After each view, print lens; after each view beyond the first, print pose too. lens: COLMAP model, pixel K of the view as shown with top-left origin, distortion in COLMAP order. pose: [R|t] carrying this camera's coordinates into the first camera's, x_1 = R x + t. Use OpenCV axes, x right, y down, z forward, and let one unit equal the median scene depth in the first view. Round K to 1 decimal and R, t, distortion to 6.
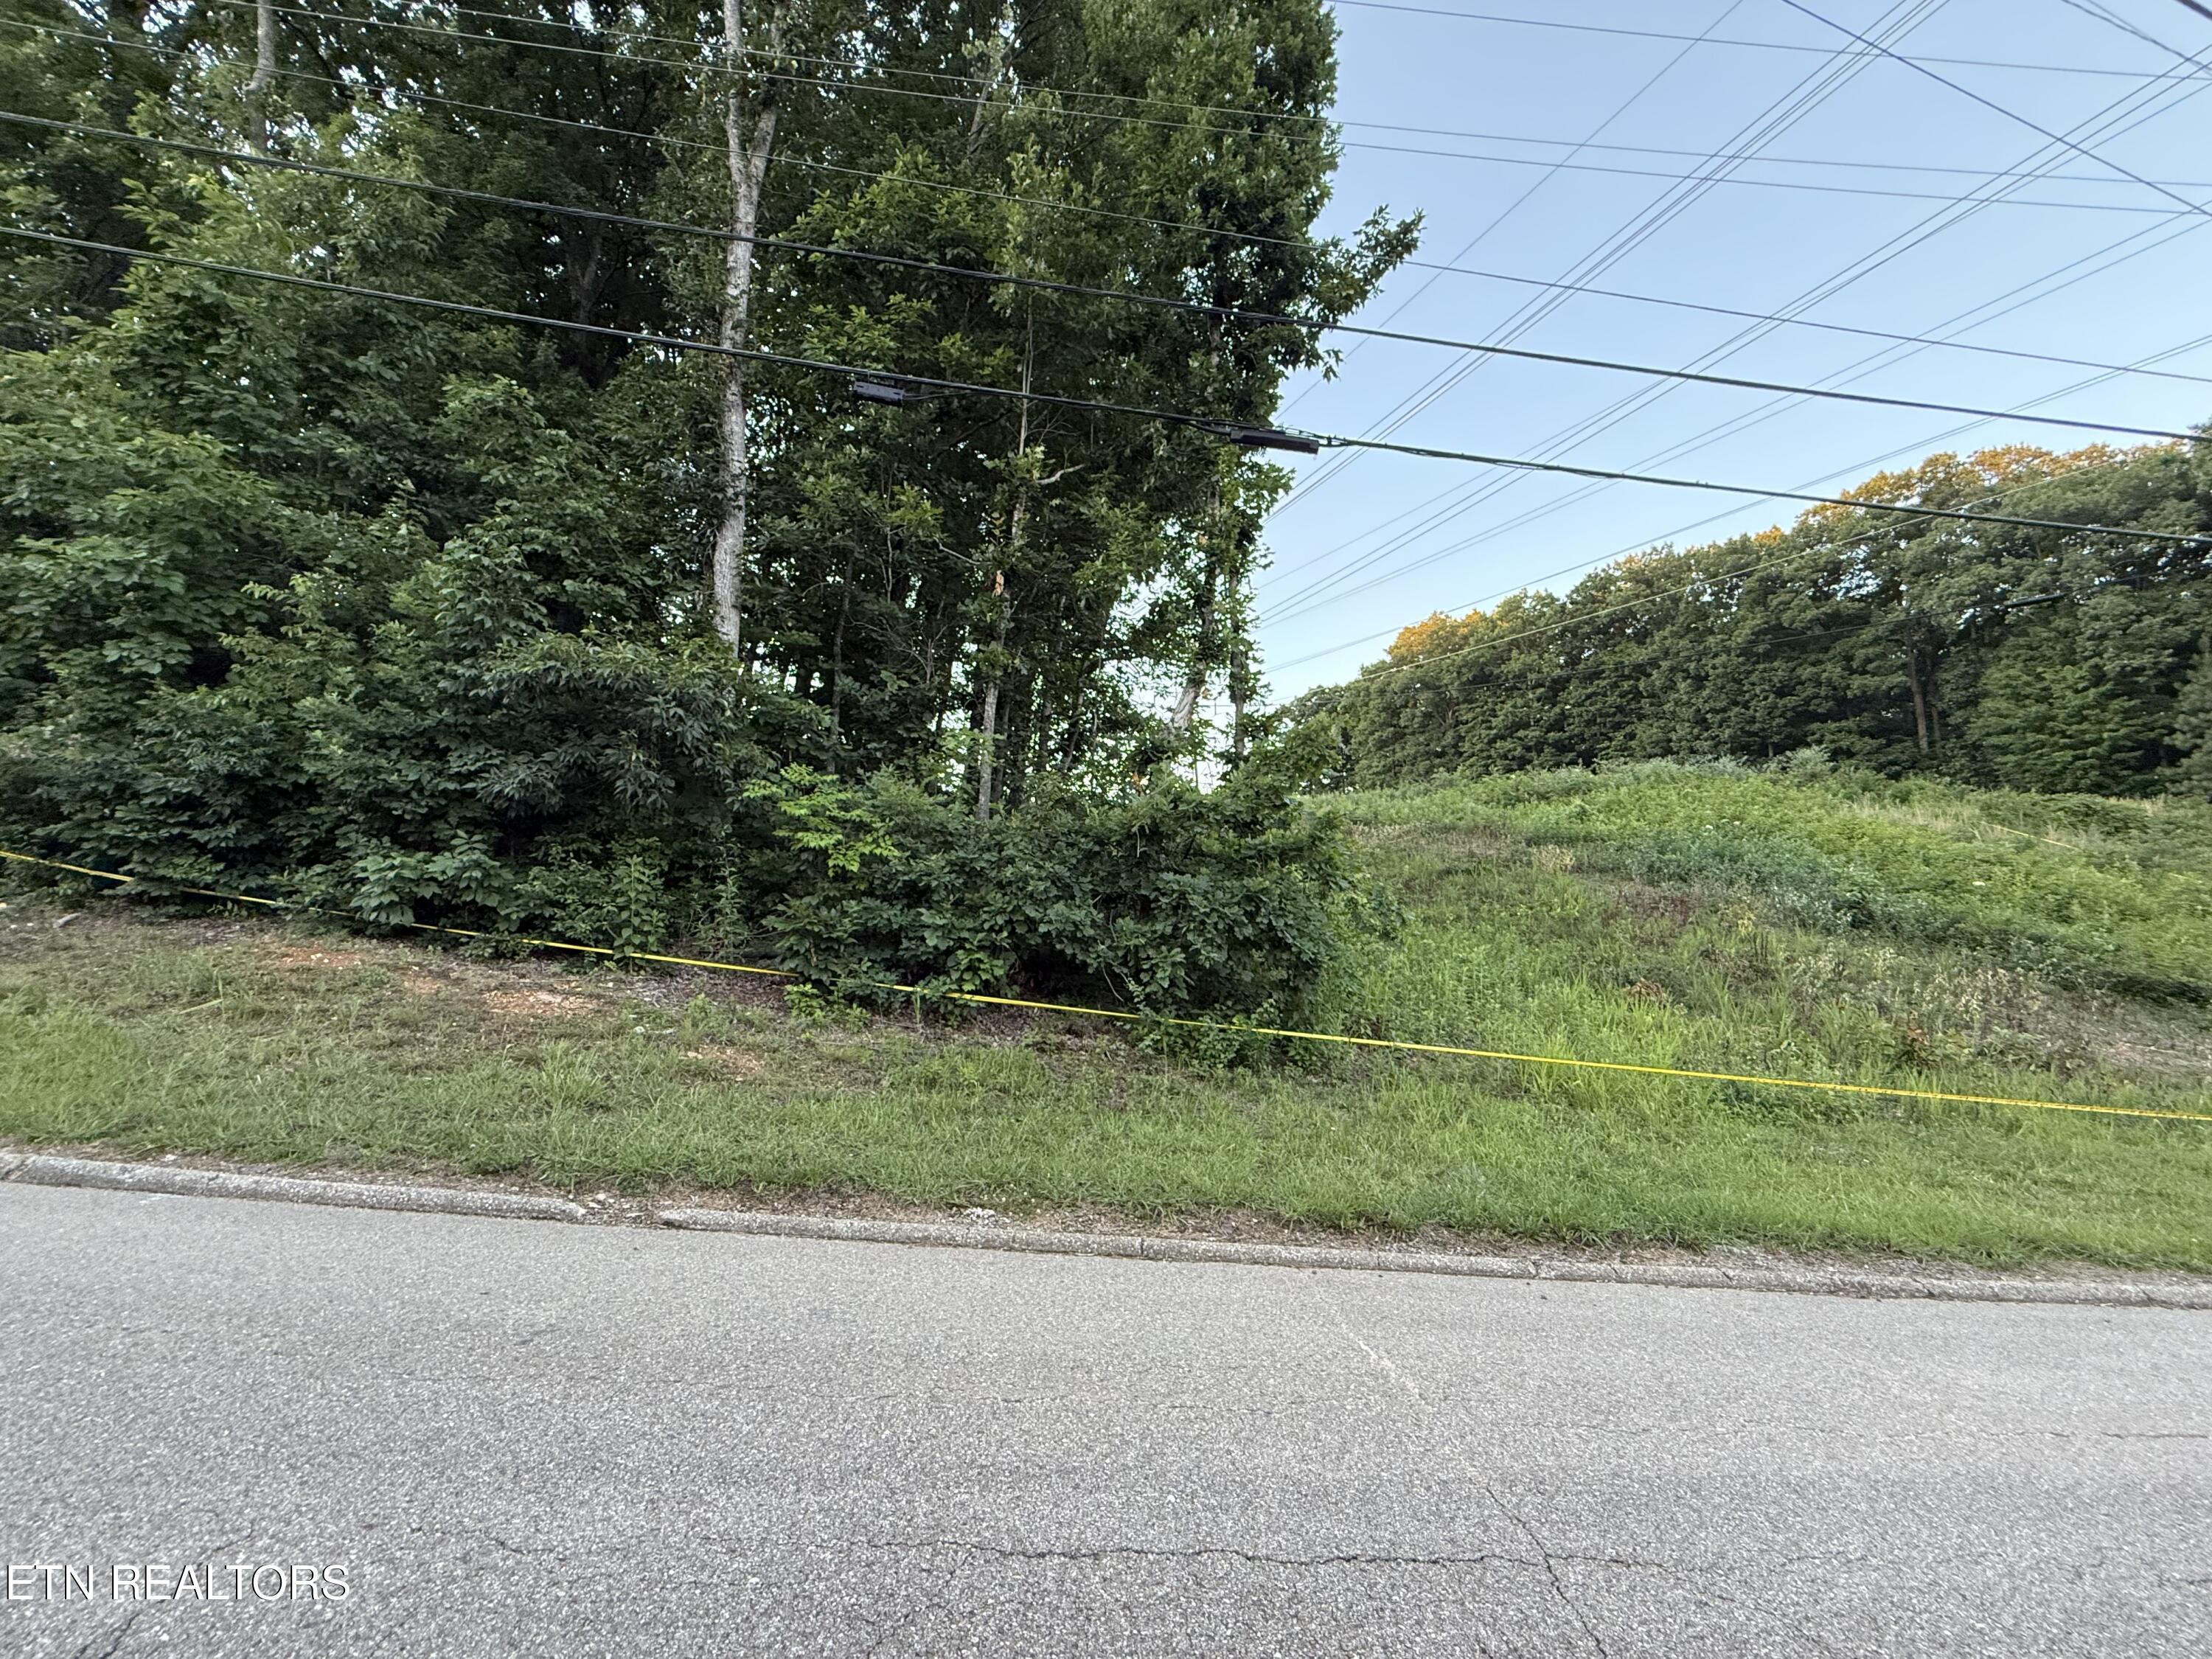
lens RADIAL K [[880.1, 0, 1103.3], [0, 880.1, 830.5], [0, 0, 1]] dist [0.000715, 0.000072]
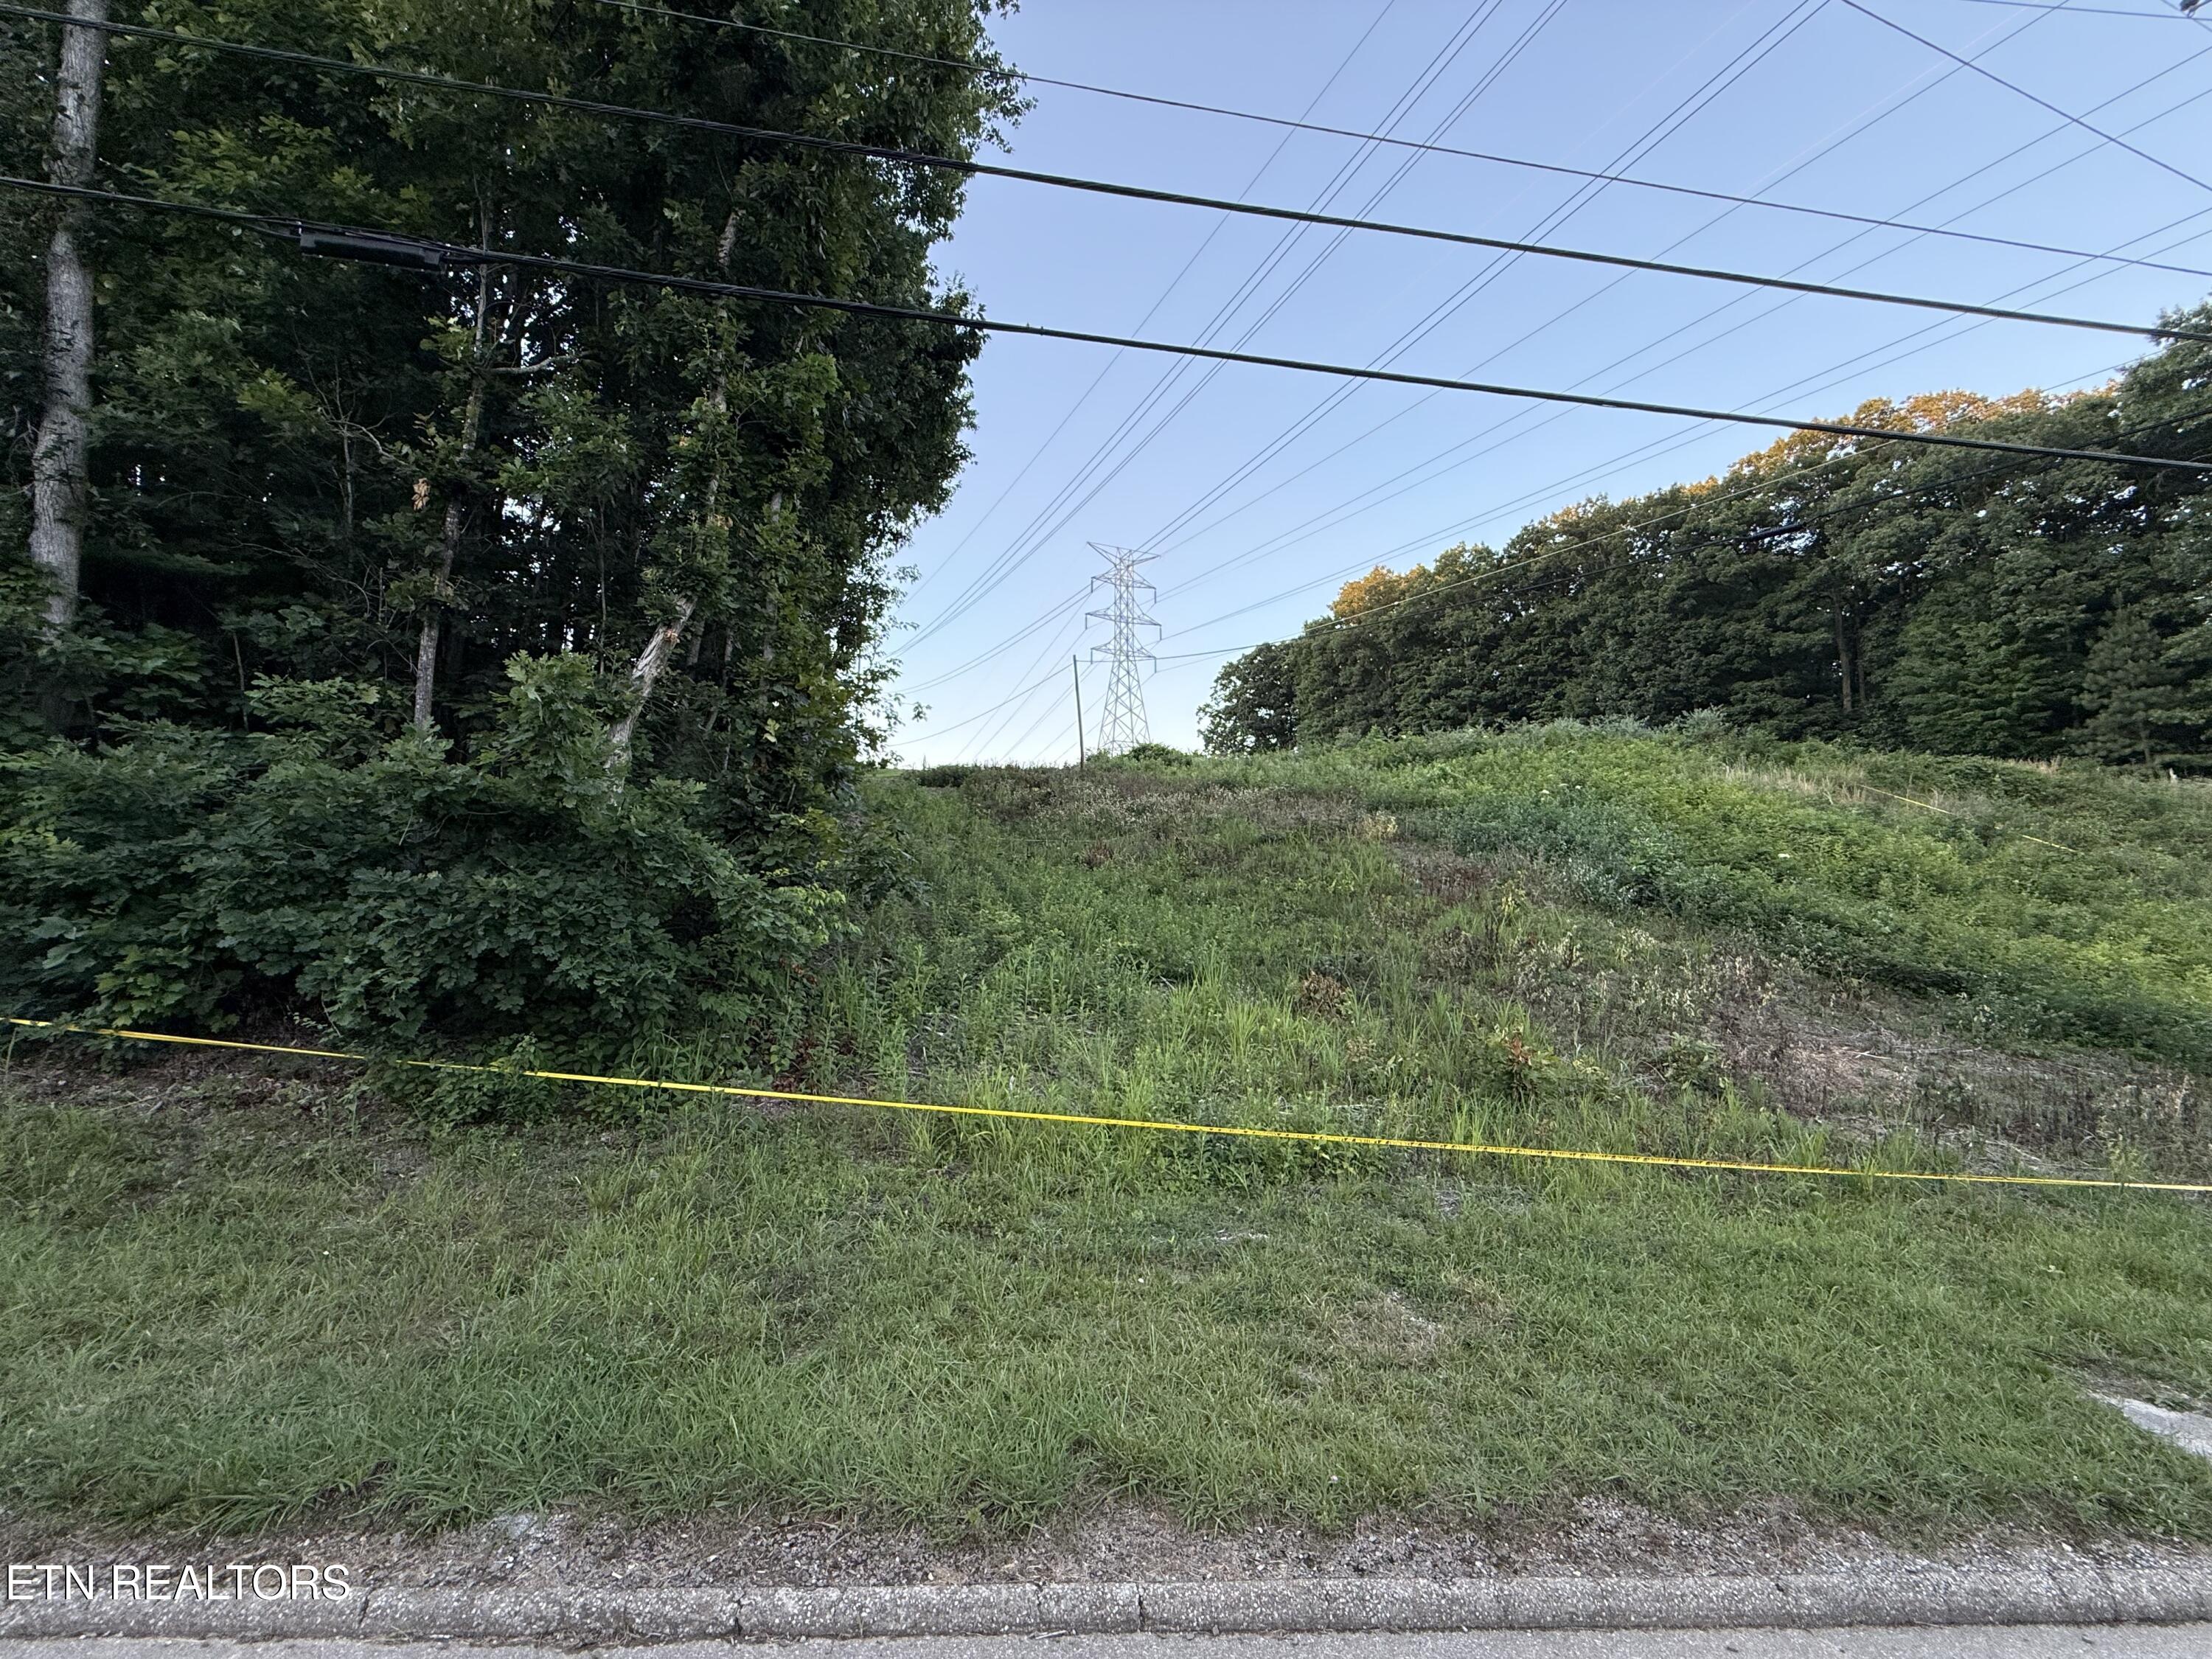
lens RADIAL K [[880.1, 0, 1103.3], [0, 880.1, 830.5], [0, 0, 1]] dist [0.000715, 0.000072]
pose [[0.999858, -0.000741, 0.016816, 0.449882], [-0.000025, 0.998963, 0.045533, -0.012069], [-0.016832, -0.045527, 0.998821, 0.166077]]
